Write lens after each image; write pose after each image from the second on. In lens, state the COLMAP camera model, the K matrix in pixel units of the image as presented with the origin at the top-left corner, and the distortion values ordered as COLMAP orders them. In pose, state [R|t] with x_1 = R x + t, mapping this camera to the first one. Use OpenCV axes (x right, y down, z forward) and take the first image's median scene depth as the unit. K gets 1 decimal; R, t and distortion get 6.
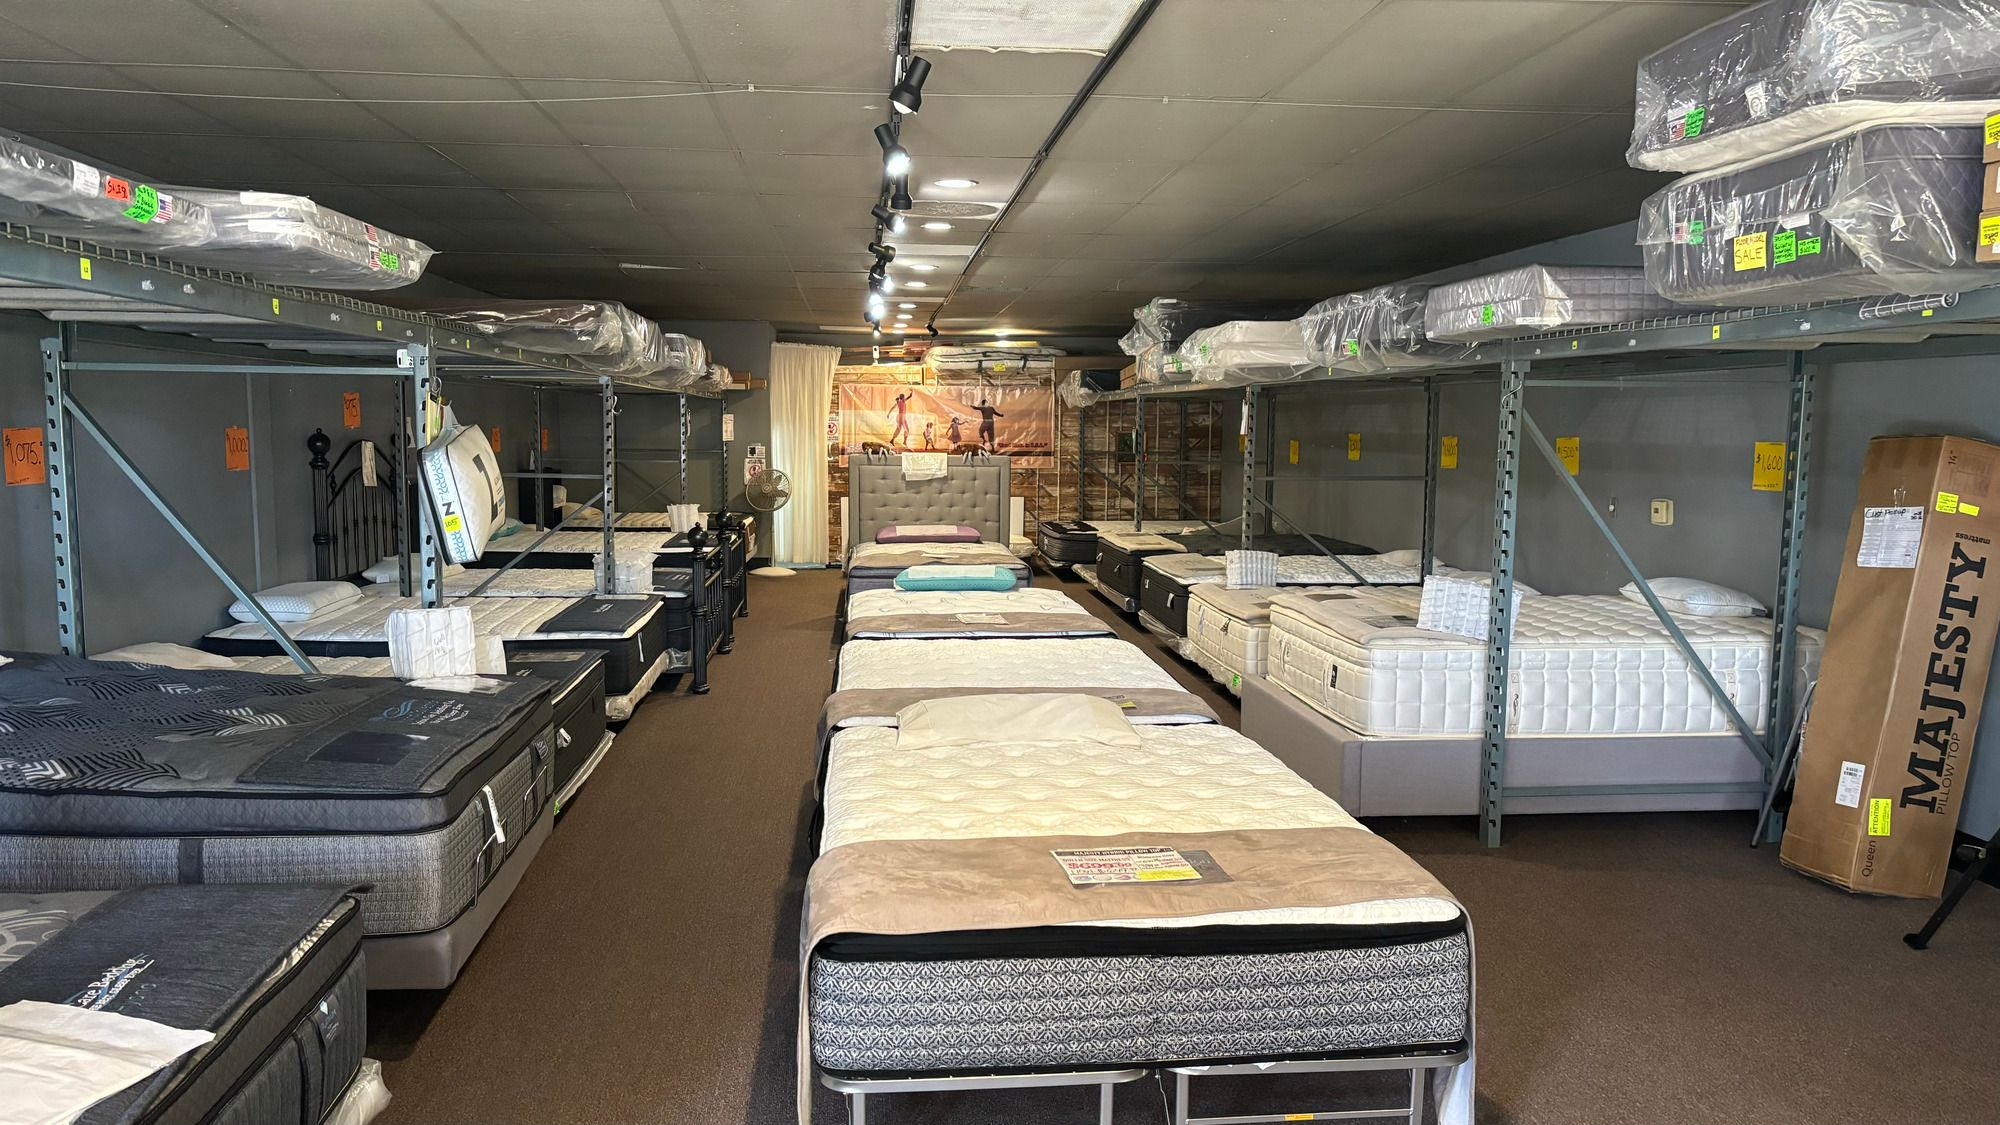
lens RADIAL K [[1496.8, 0, 1050.9], [0, 1496.8, 572.9], [0, 0, 1]] dist [0.054283, -0.070194]
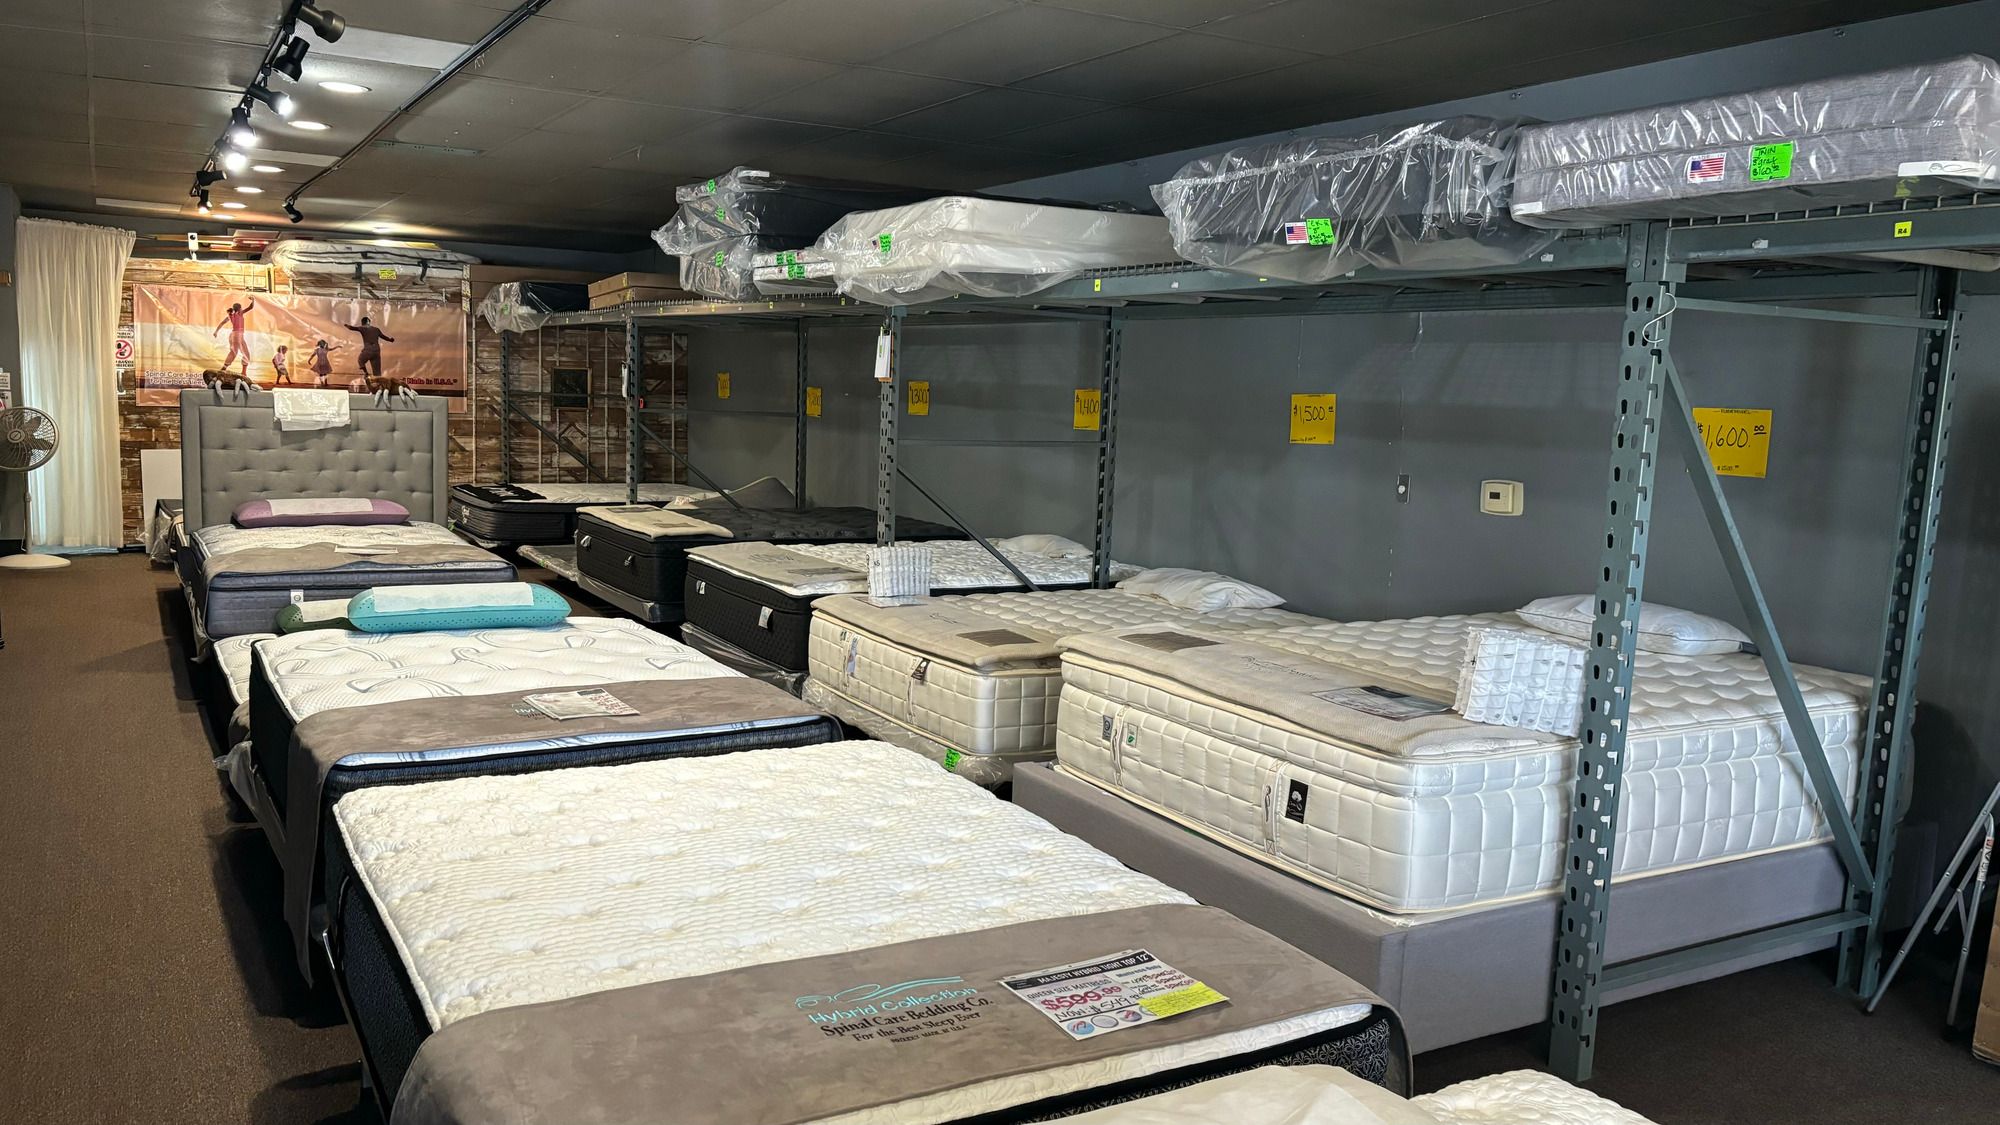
lens RADIAL K [[1496.8, 0, 1050.9], [0, 1496.8, 572.9], [0, 0, 1]] dist [0.054283, -0.070194]
pose [[0.909169, -0.025693, 0.415633, -0.067003], [0.010966, 0.999226, 0.037782, -0.020618], [-0.416282, -0.029792, 0.908747, 0.253718]]
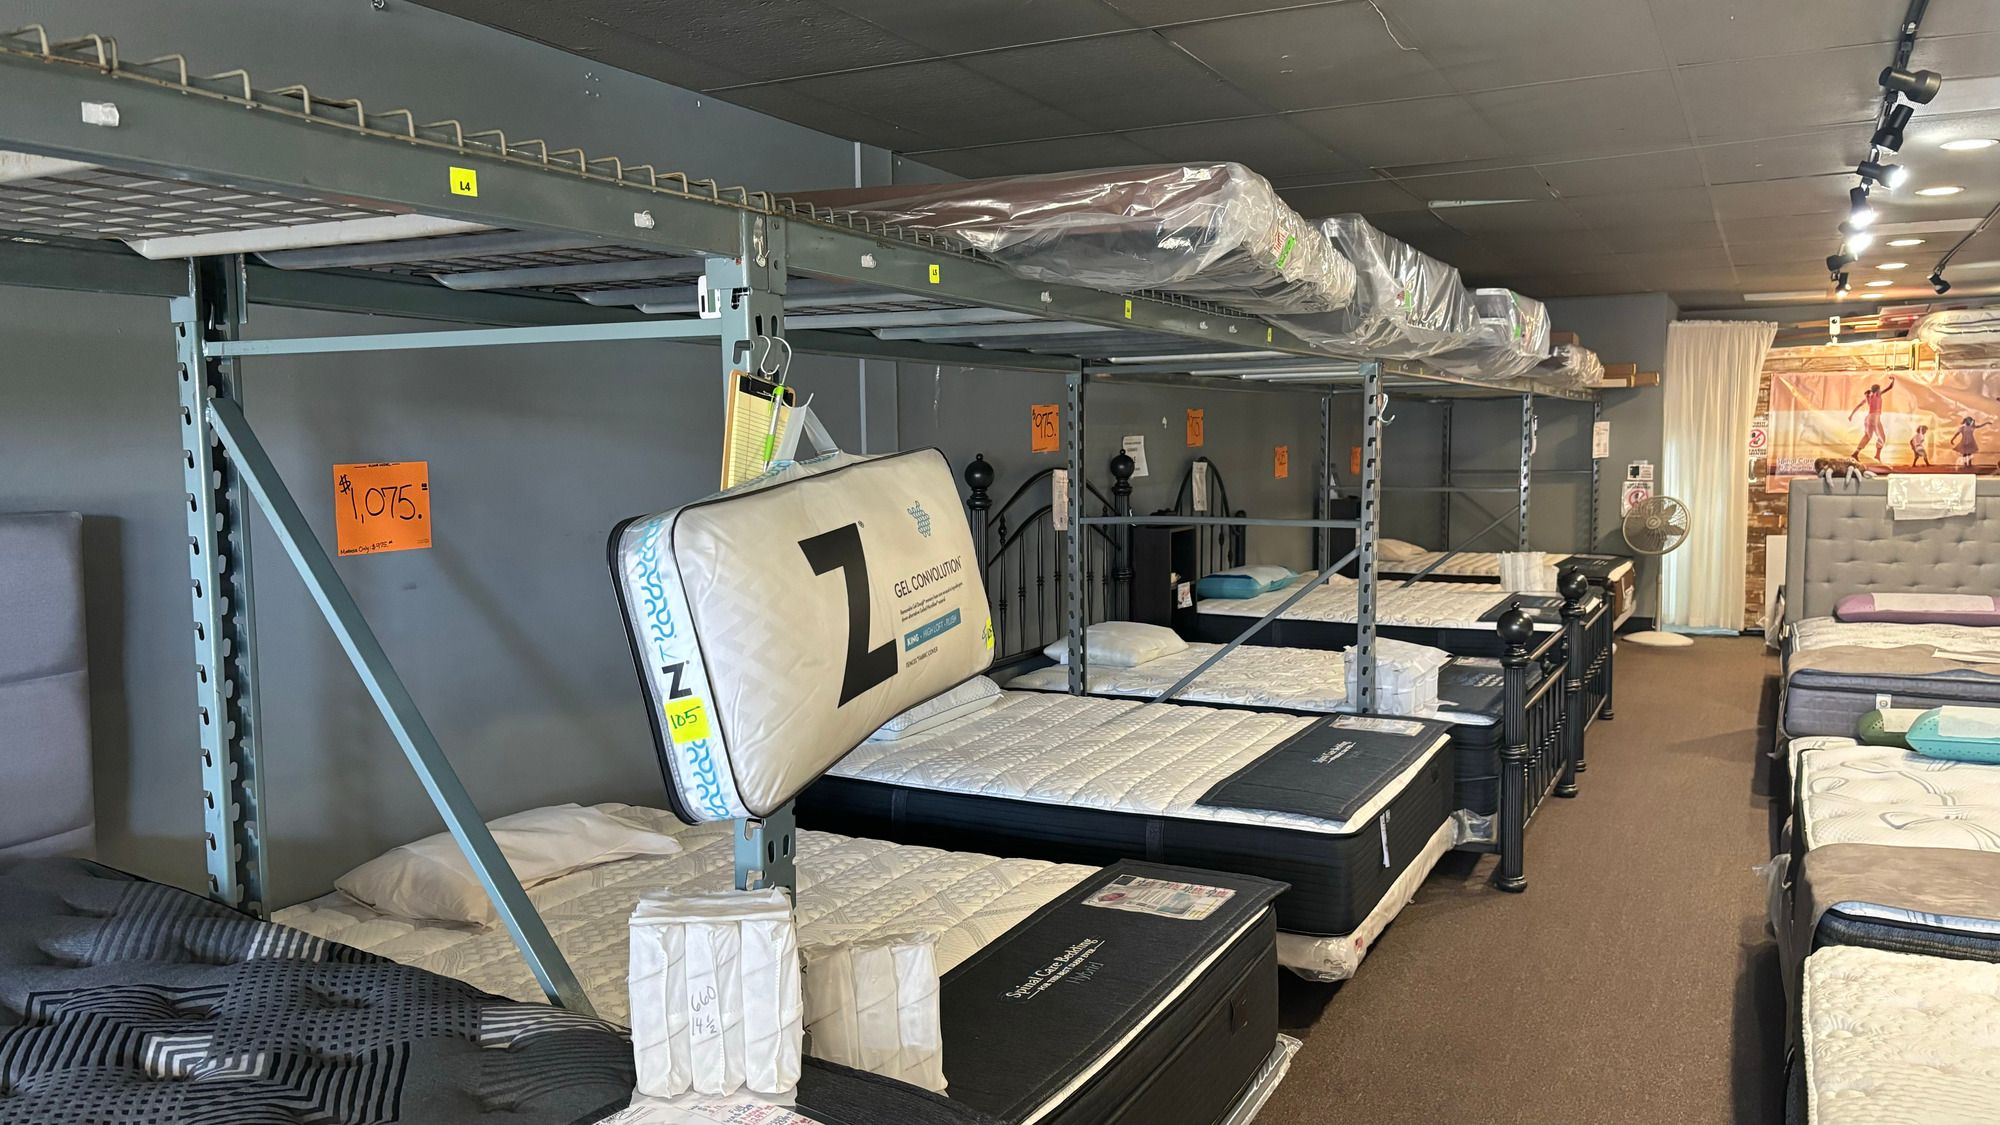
lens RADIAL K [[1525.0, 0, 995.9], [0, 1525.0, 569.8], [0, 0, 1]] dist [0.036943, -0.001288]
pose [[0.827534, 0.030150, -0.560605, -0.046429], [-0.037509, 0.999295, -0.001626, -0.026321], [0.560161, 0.022373, 0.828081, 0.268551]]
